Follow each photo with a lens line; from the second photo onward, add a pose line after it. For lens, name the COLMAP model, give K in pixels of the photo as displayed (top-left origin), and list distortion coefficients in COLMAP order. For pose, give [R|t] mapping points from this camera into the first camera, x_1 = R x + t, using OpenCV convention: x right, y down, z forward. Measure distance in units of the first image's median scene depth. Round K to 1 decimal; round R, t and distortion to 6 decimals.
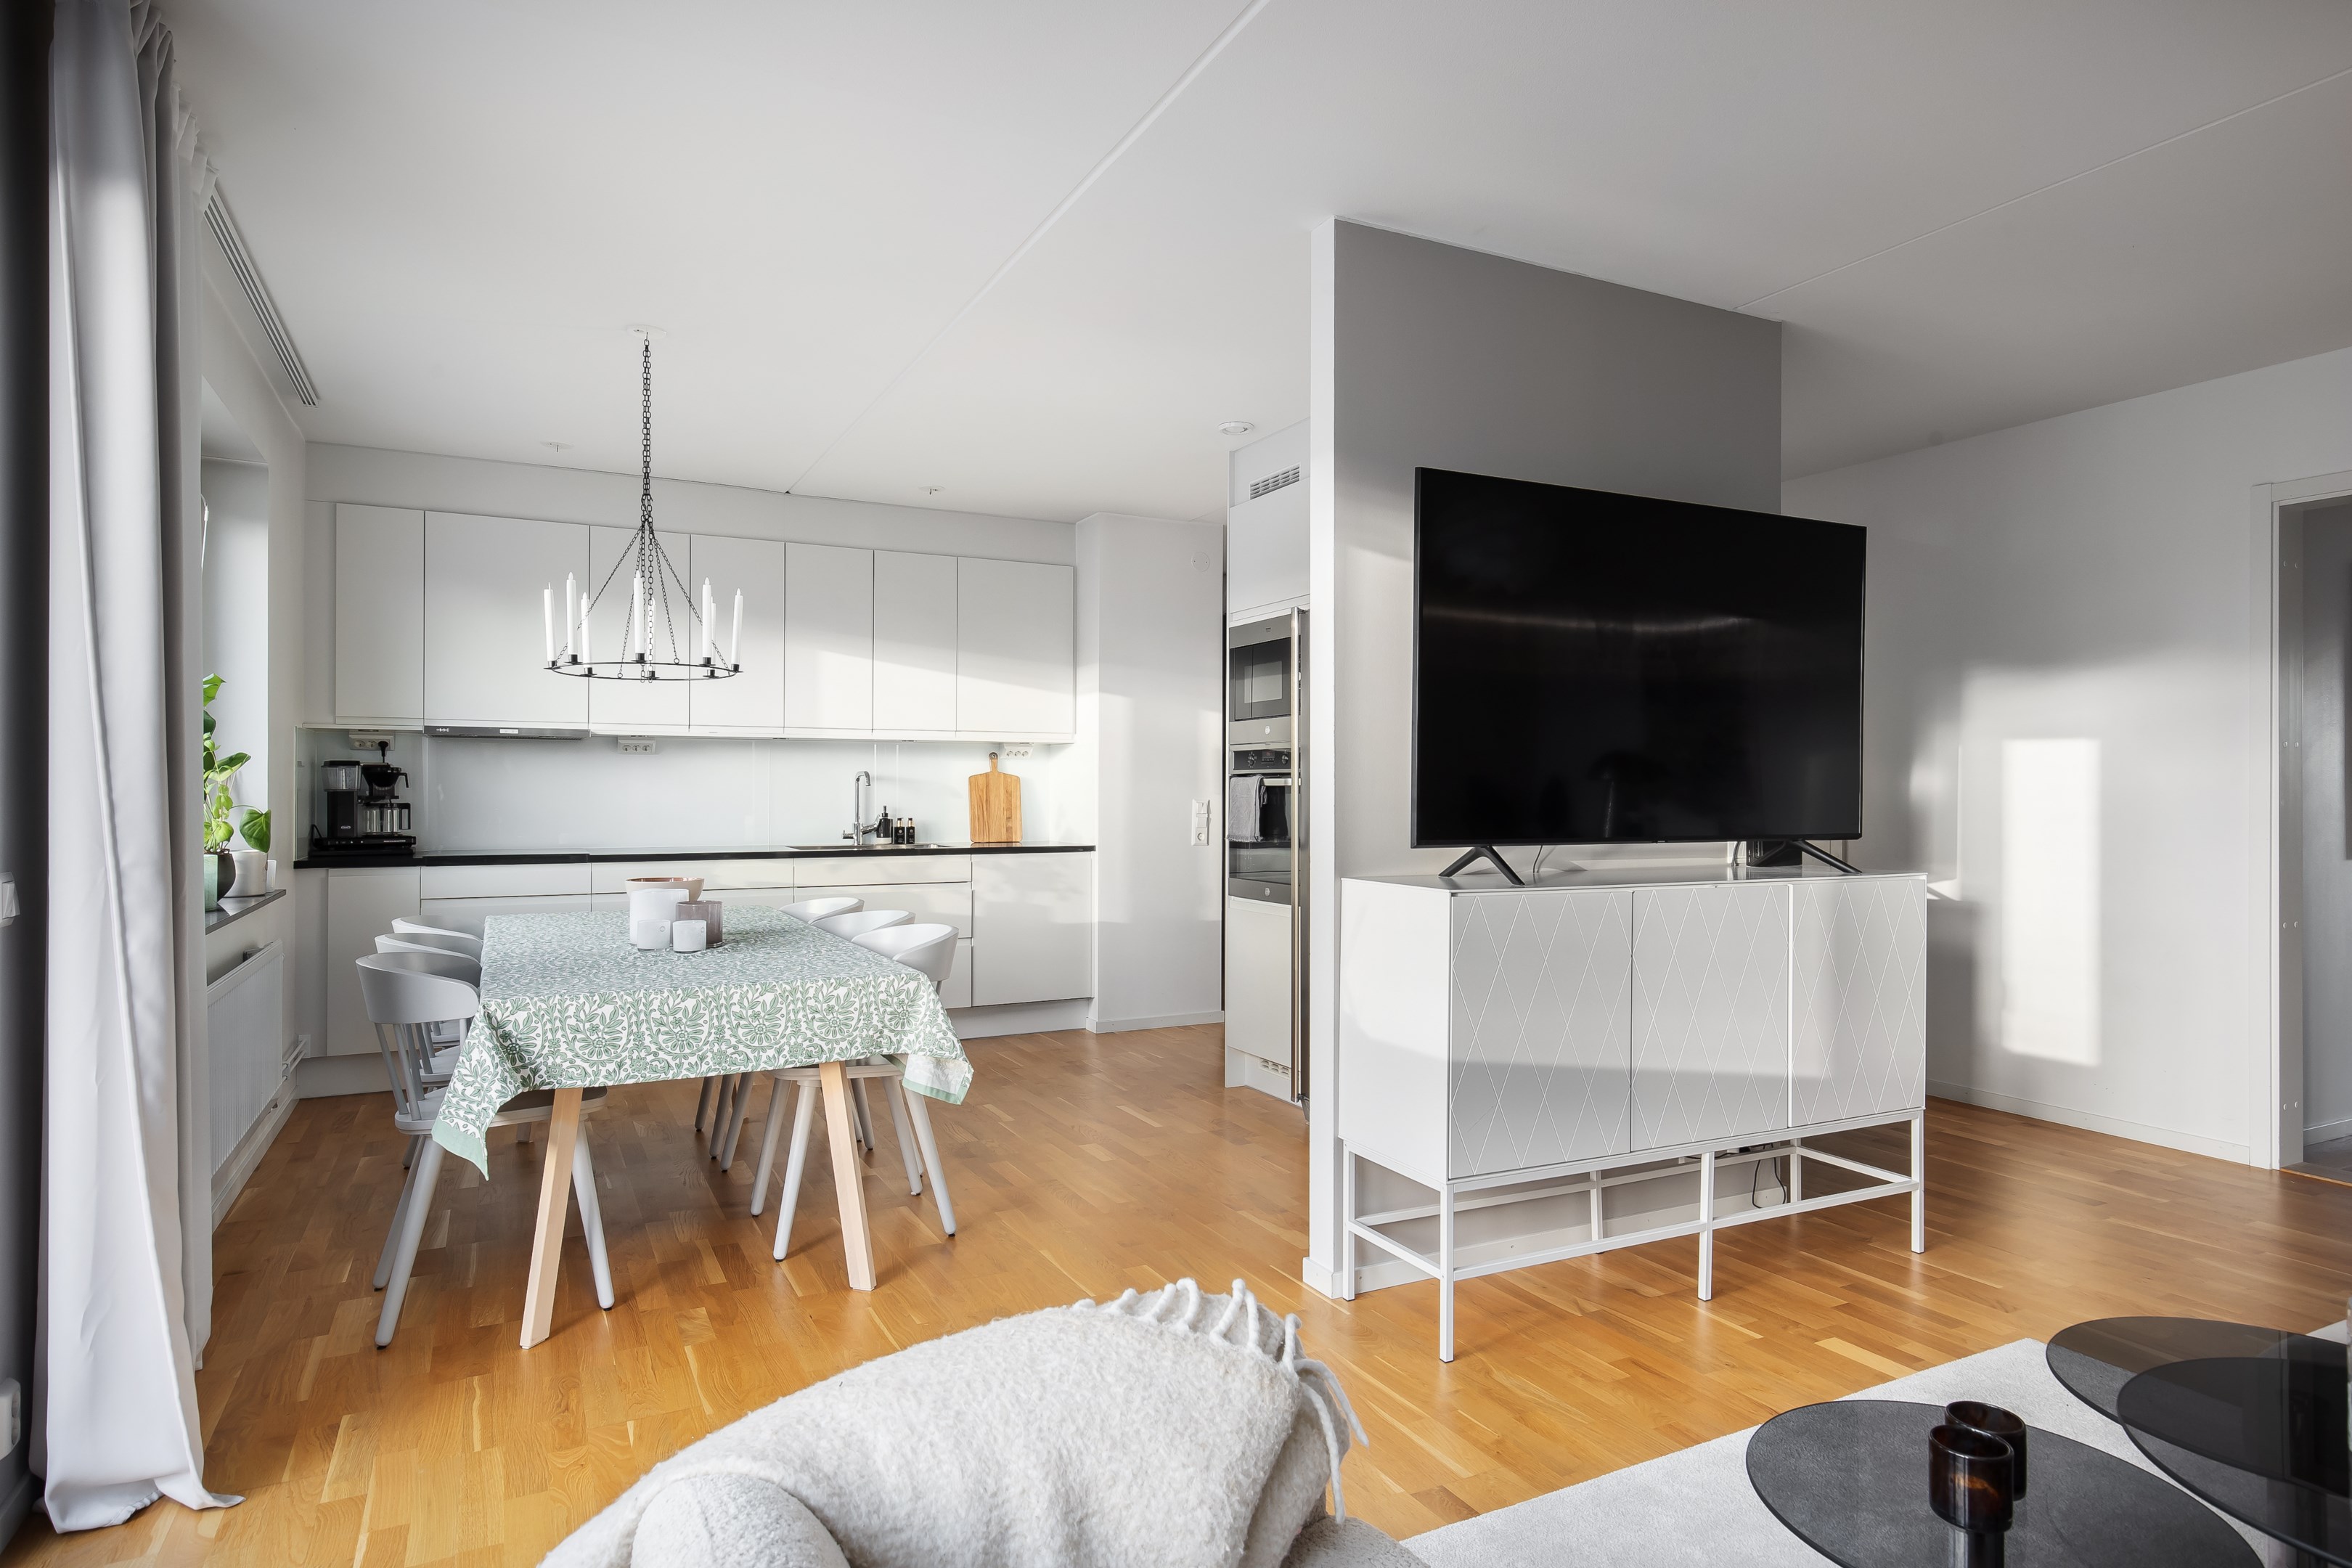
lens RADIAL K [[1306.5, 0, 1176.0], [0, 1306.5, 784.0], [0, 0, 1]] dist [0.000816, 0.001013]
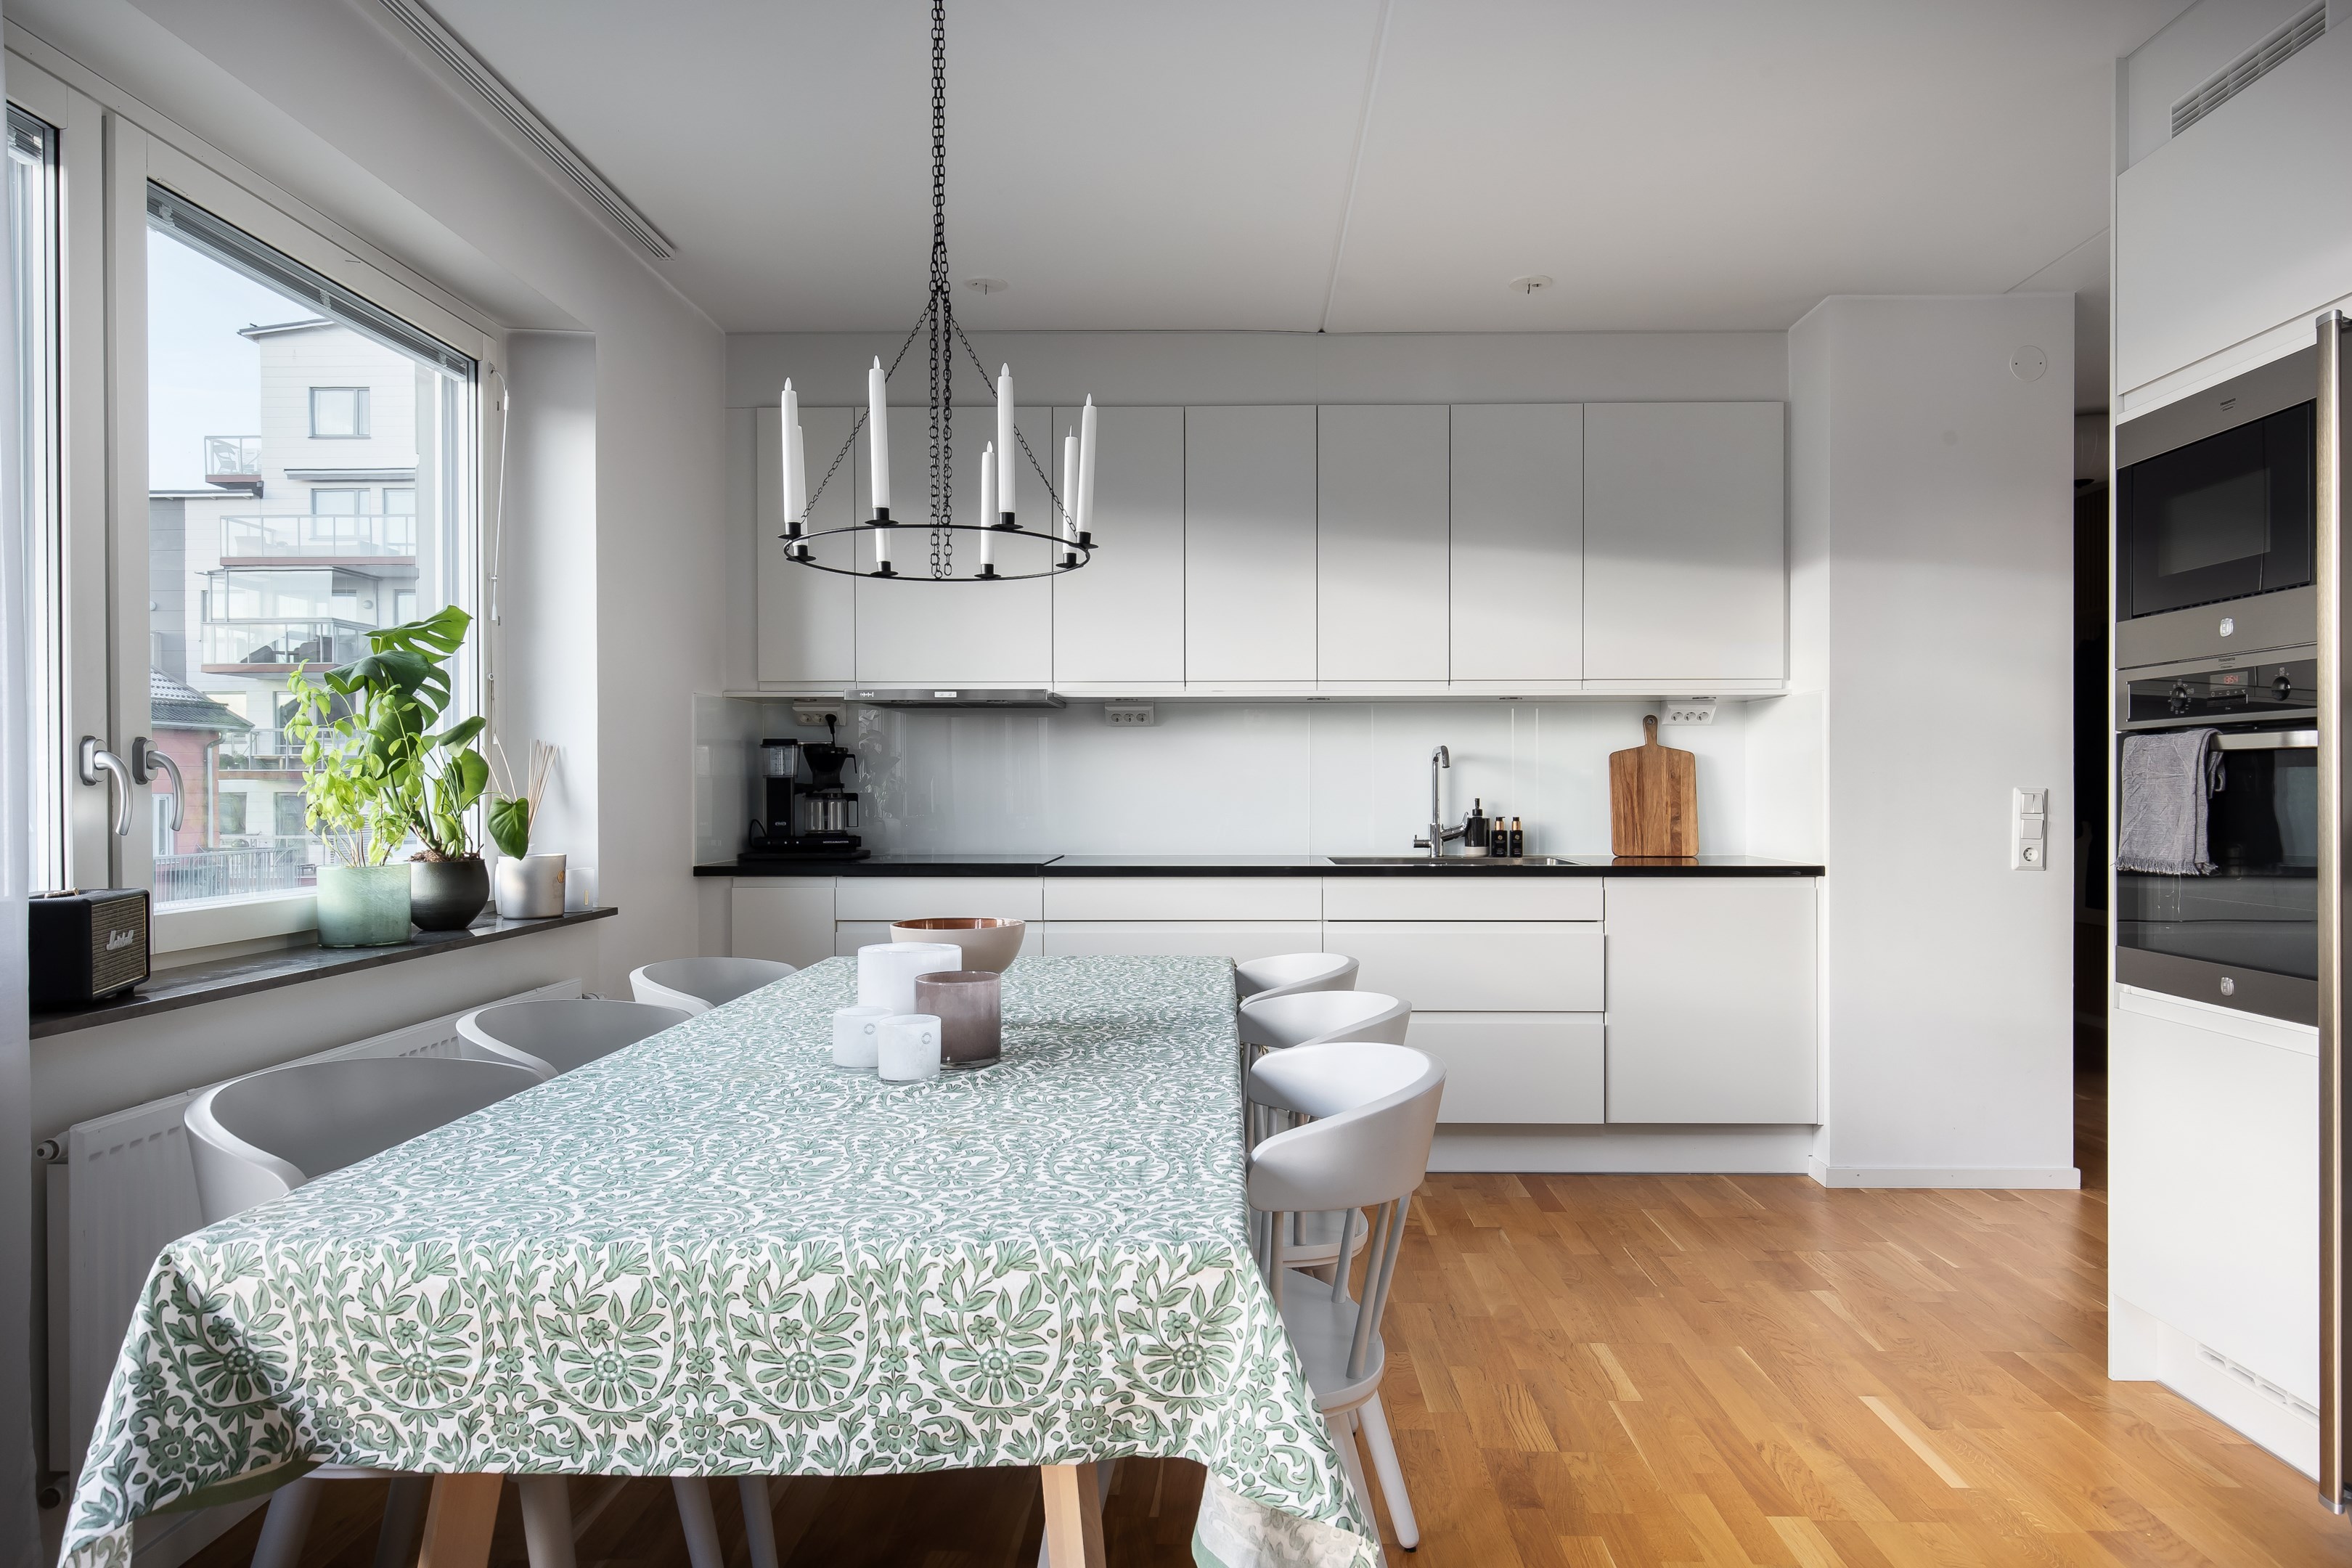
lens RADIAL K [[1459.8, 0, 1176.0], [0, 1459.8, 784.0], [0, 0, 1]] dist [0.005109, 0.004747]
pose [[0.881559, -0.003500, -0.472061, -0.011261], [0.005088, 0.999985, 0.002087, 0.009756], [0.472047, -0.004242, 0.881563, 0.381154]]
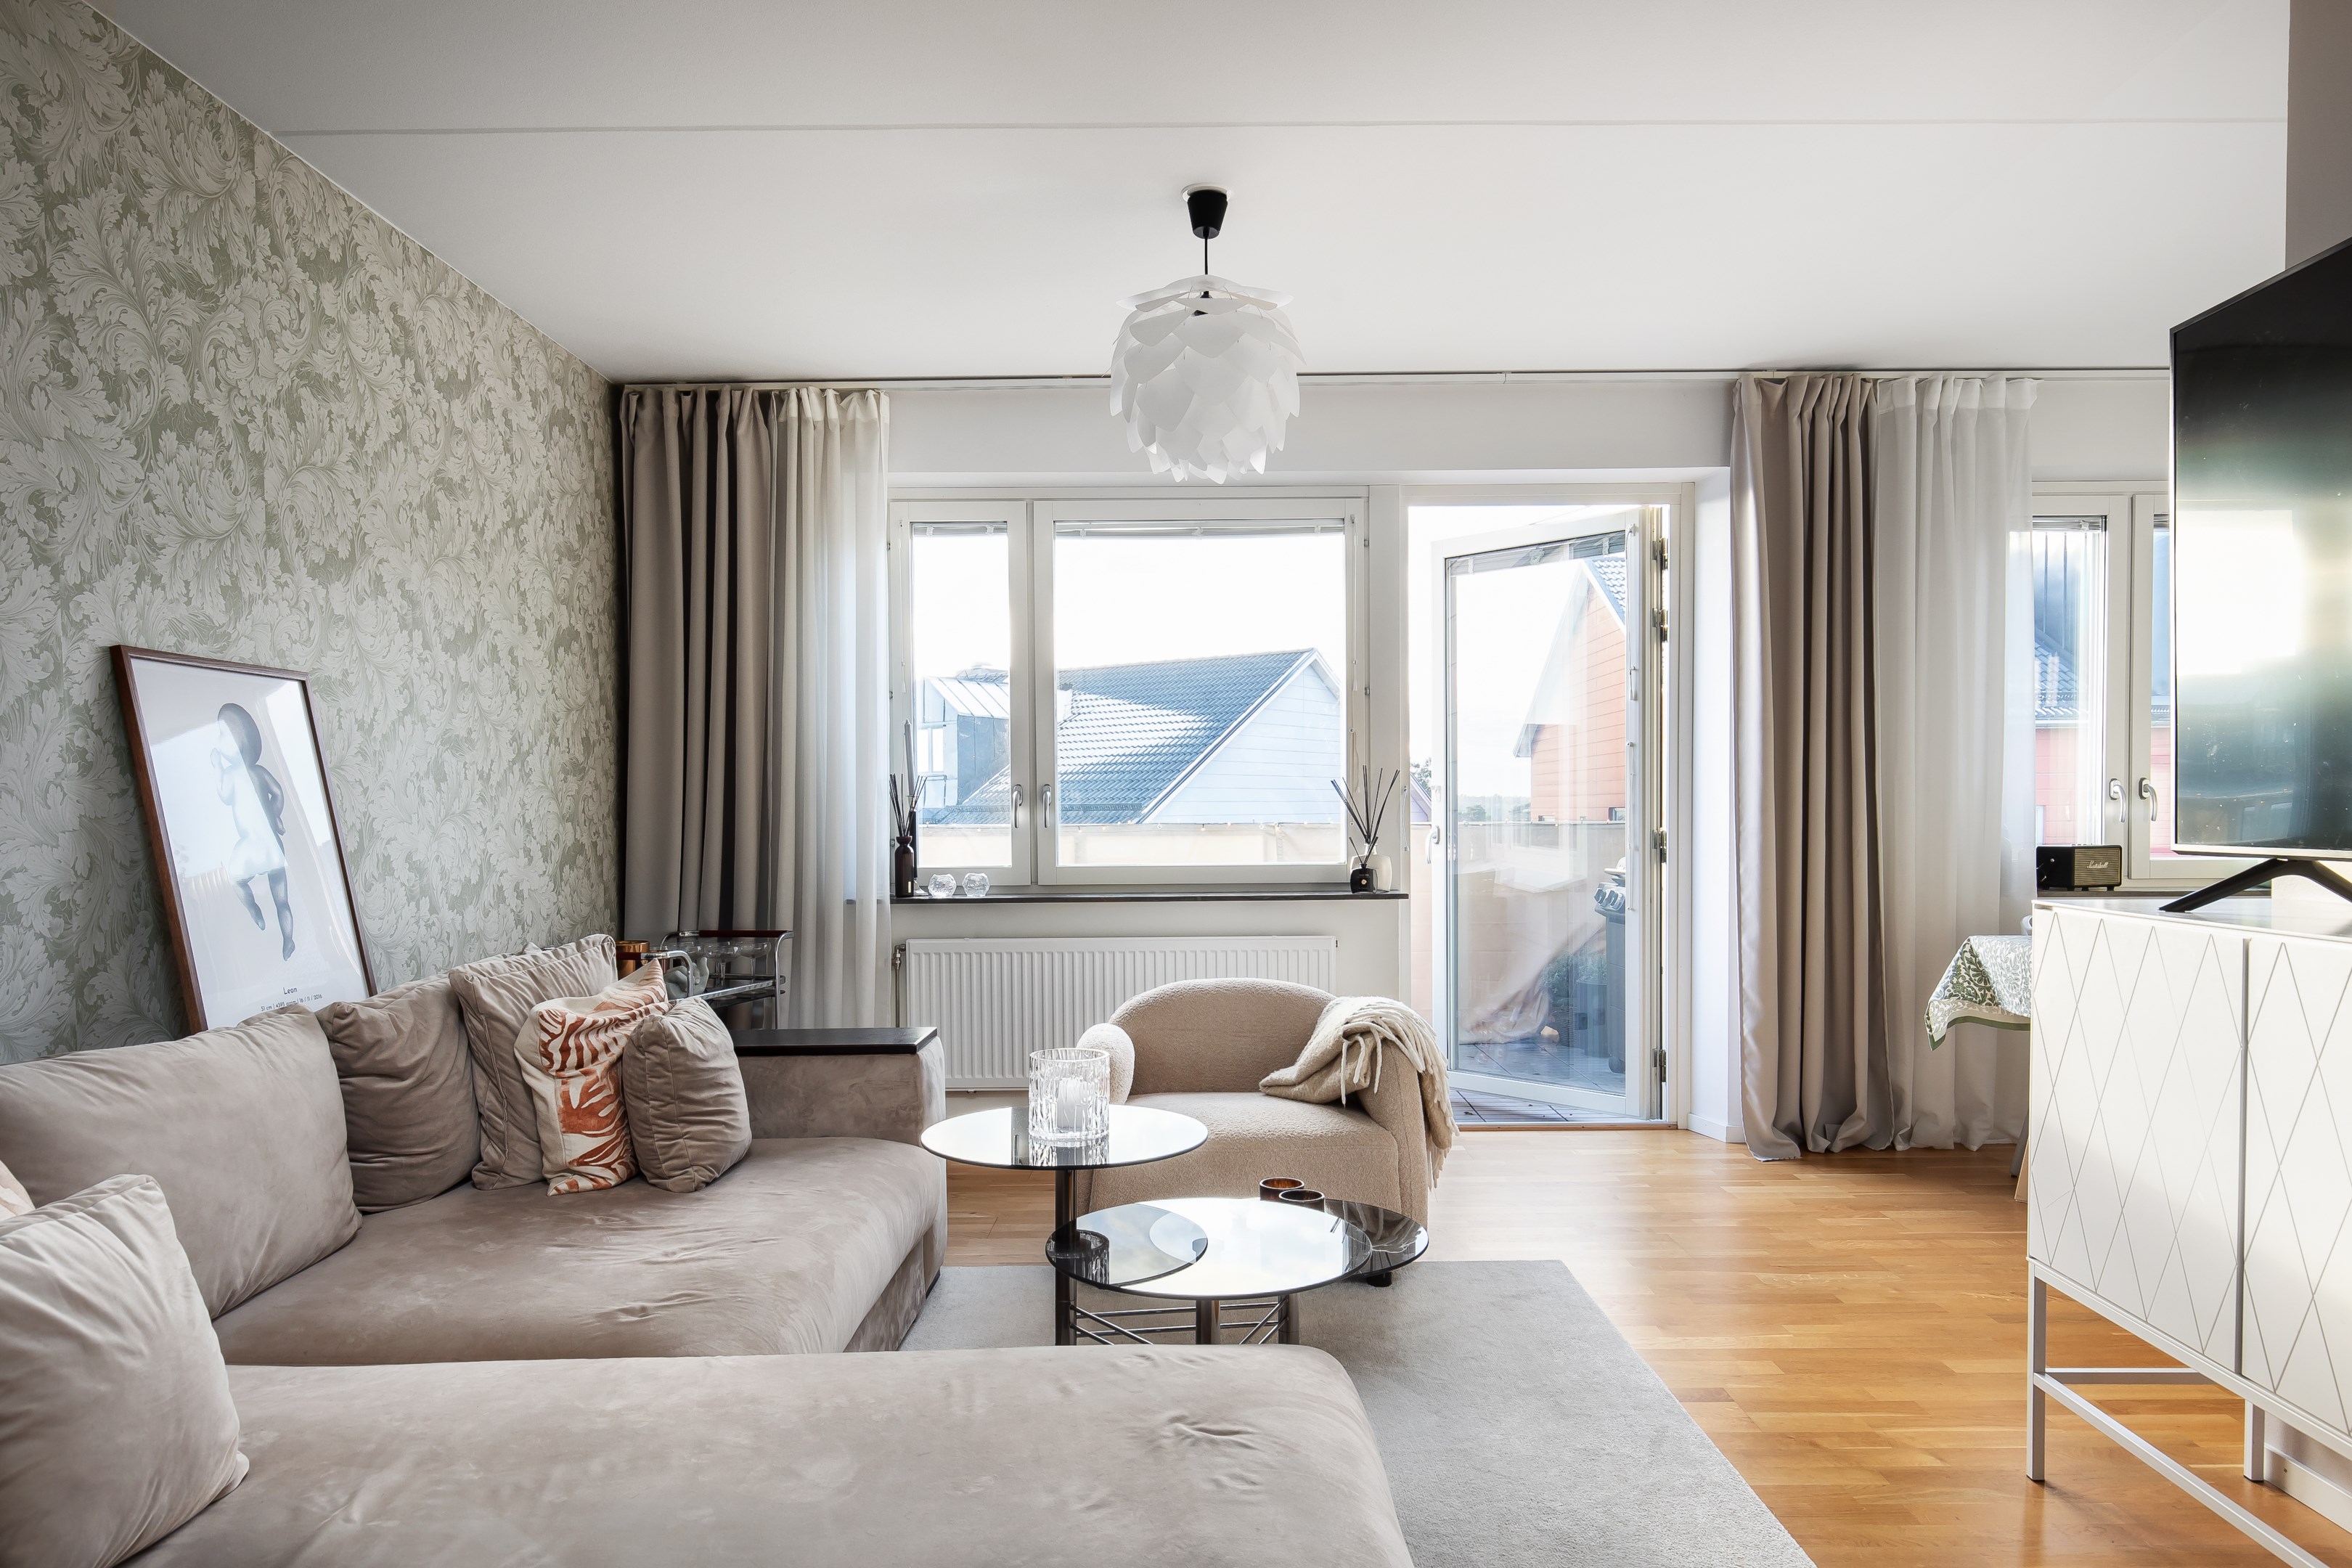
lens RADIAL K [[1445.2, 0, 1207.2], [0, 1445.2, 838.2], [0, 0, 1]] dist [-0.002855, -0.001126]
pose [[-0.445667, 0.021493, -0.894941, 0.645534], [0.008606, 0.999768, 0.019725, 0.011150], [0.895158, 0.001088, -0.445749, 0.494514]]
